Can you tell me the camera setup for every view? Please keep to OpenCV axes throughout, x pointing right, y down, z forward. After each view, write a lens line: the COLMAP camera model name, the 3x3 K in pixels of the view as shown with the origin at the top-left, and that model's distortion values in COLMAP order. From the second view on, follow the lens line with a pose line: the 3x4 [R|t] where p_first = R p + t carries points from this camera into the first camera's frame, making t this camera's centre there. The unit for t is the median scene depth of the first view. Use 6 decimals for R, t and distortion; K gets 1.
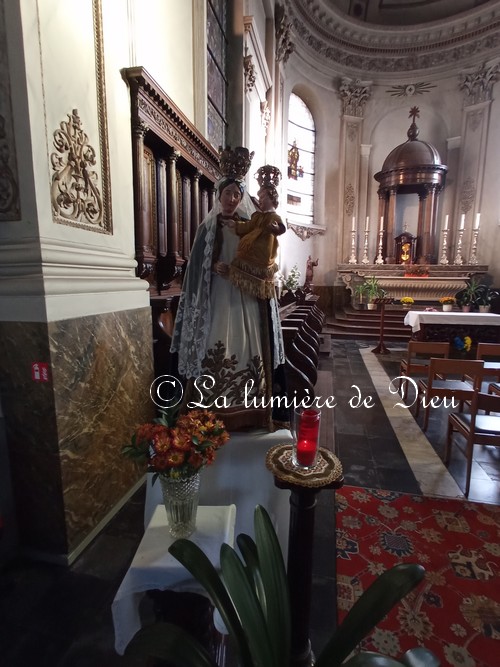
lens RADIAL K [[331.6, 0, 264.0], [0, 331.6, 320.9], [0, 0, 1]] dist [0.007250, 0.008258]
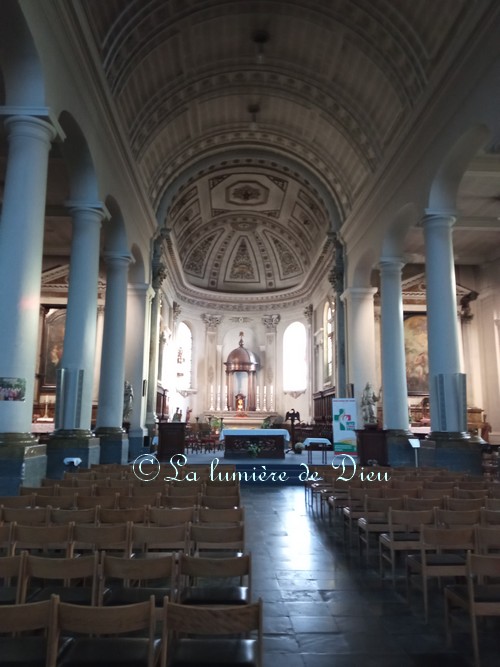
lens RADIAL K [[542.2, 0, 251.1], [0, 542.2, 331.7], [0, 0, 1]] dist [0.115939, -0.213557]
pose [[0.971476, 0.037841, 0.234098, -0.242074], [0.029490, 0.960244, -0.277598, 0.249760], [-0.235296, 0.276584, 0.931739, -1.969436]]
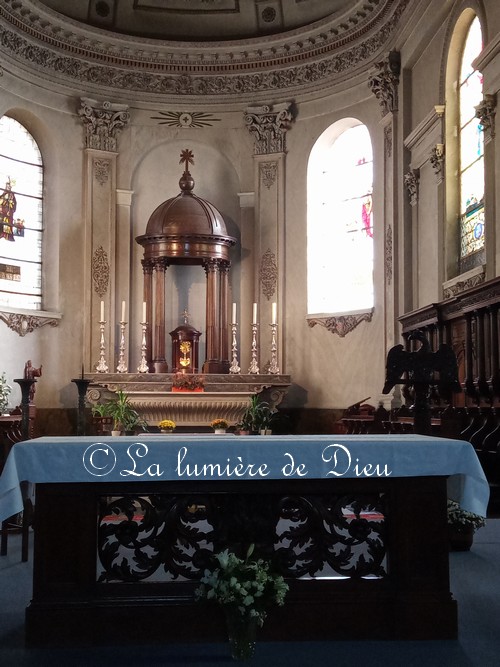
lens RADIAL K [[979.2, 0, 253.3], [0, 979.2, 327.8], [0, 0, 1]] dist [0.122116, 0.000000]
pose [[0.961589, 0.012579, 0.274204, 0.027304], [0.042965, 0.979738, -0.195620, 0.125247], [-0.271109, 0.199887, 0.941565, -0.868968]]
